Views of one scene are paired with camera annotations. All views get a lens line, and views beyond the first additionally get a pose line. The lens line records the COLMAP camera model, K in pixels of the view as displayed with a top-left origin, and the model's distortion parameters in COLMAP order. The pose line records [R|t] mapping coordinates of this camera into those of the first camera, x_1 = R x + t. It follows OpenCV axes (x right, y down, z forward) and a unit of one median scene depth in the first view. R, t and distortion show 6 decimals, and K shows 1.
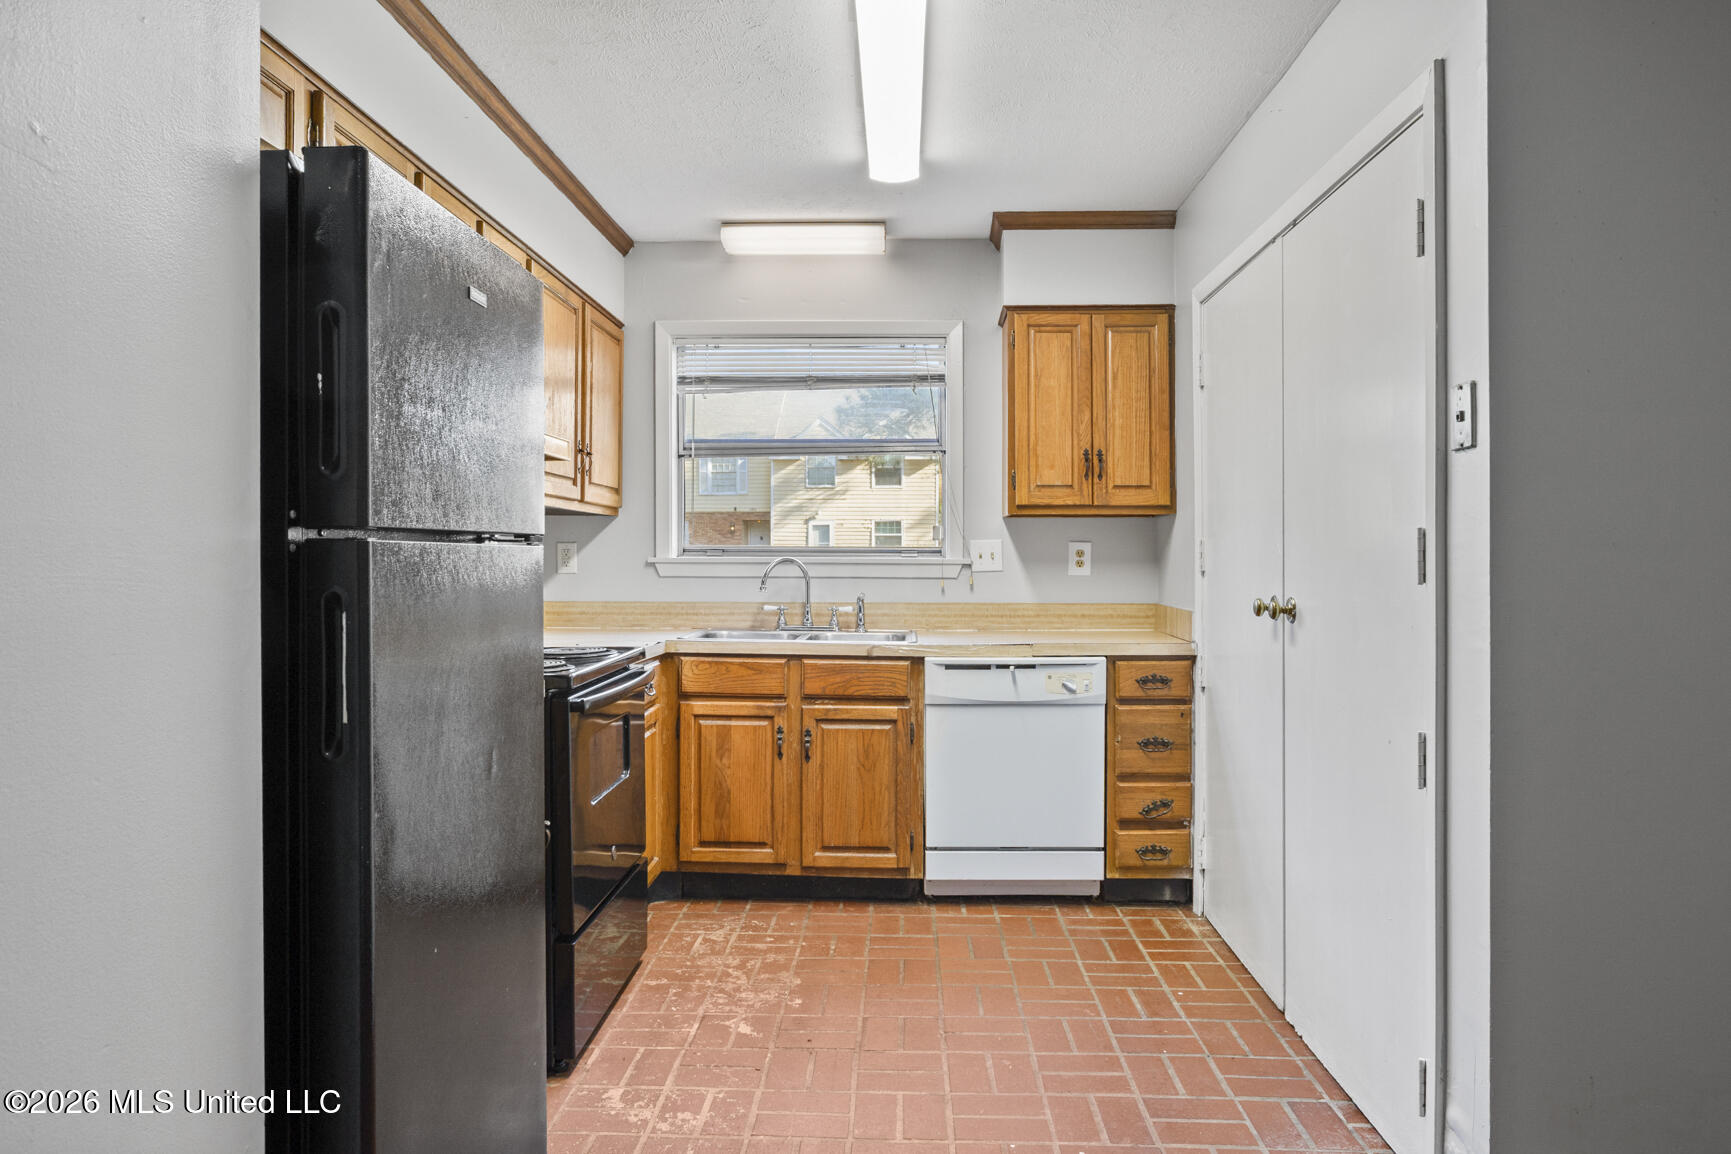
lens RADIAL K [[1113.7, 0, 862.9], [0, 1113.7, 560.8], [0, 0, 1]] dist [-0.009900, 0.010311]
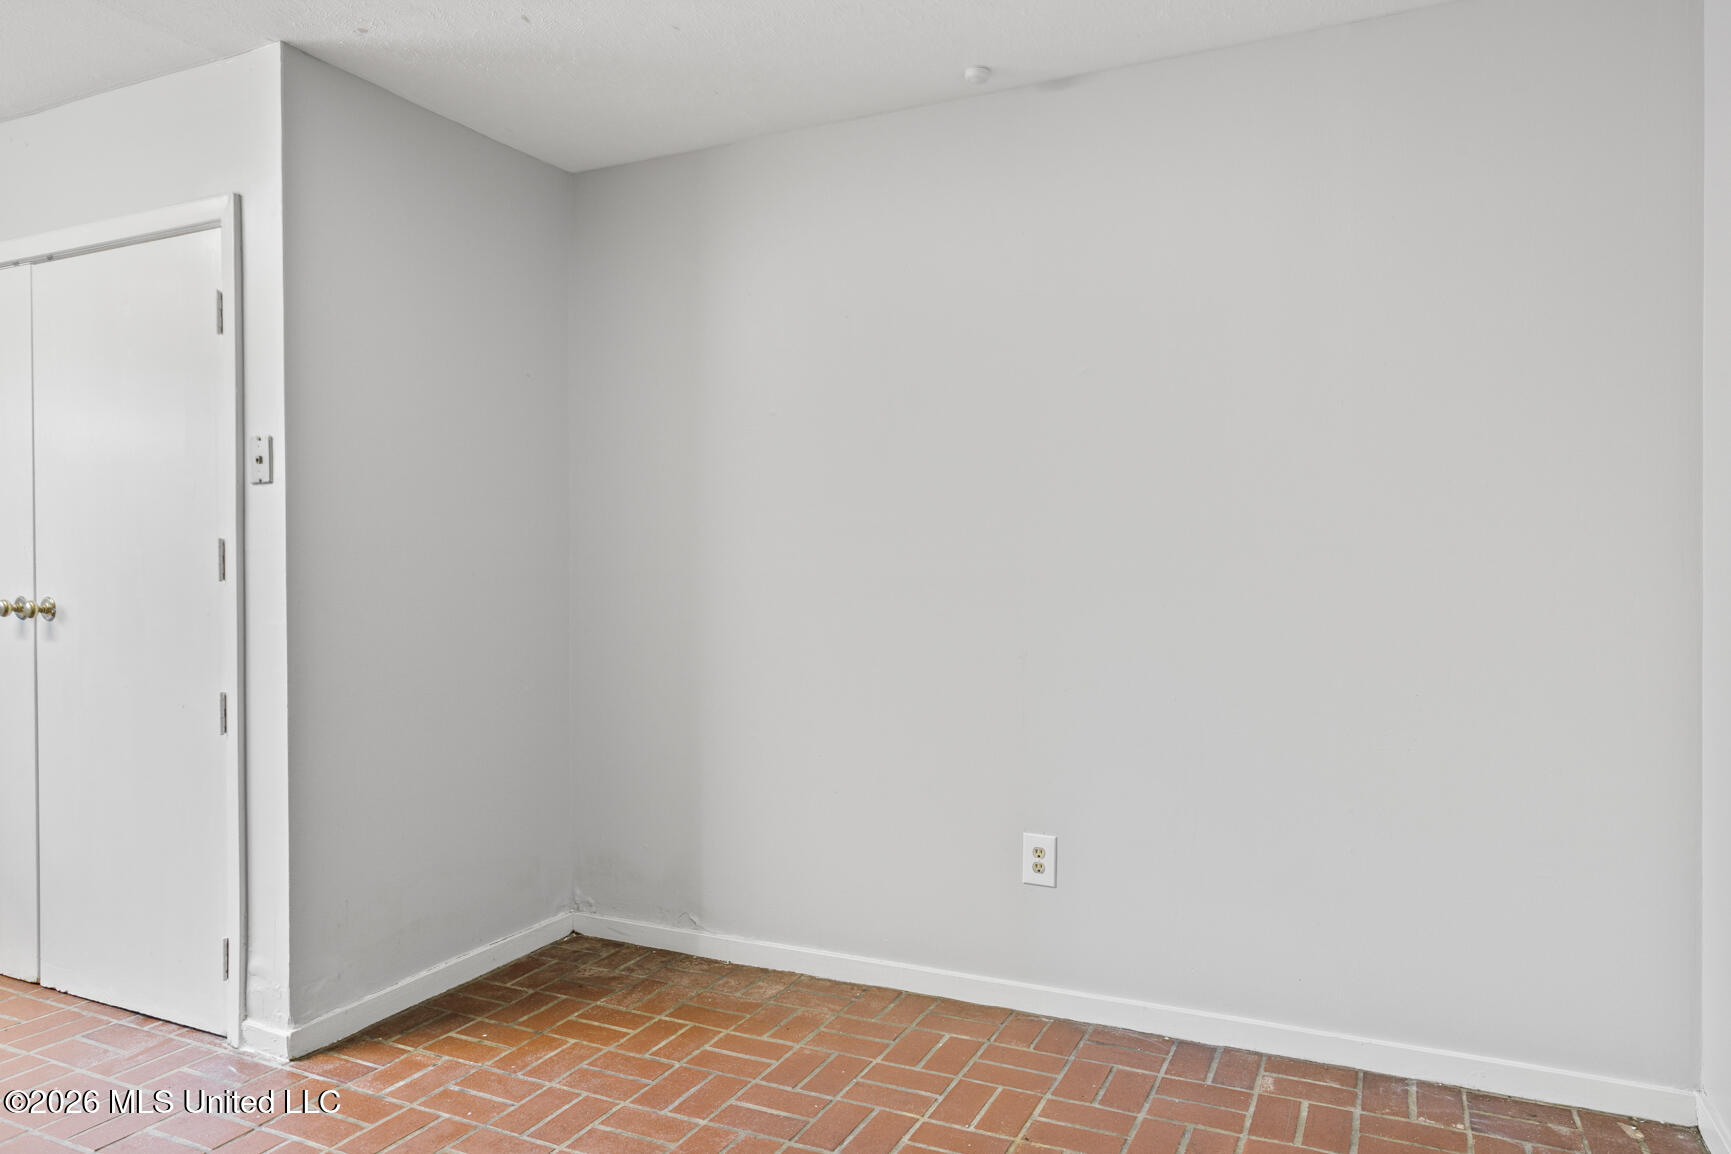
lens RADIAL K [[1113.7, 0, 868.0], [0, 1113.7, 574.2], [0, 0, 1]] dist [-0.009900, 0.010311]
pose [[0.387294, -0.006509, 0.921933, -0.291787], [0.000132, 0.999975, 0.007005, 0.002147], [-0.921956, -0.002591, 0.387285, -0.156051]]
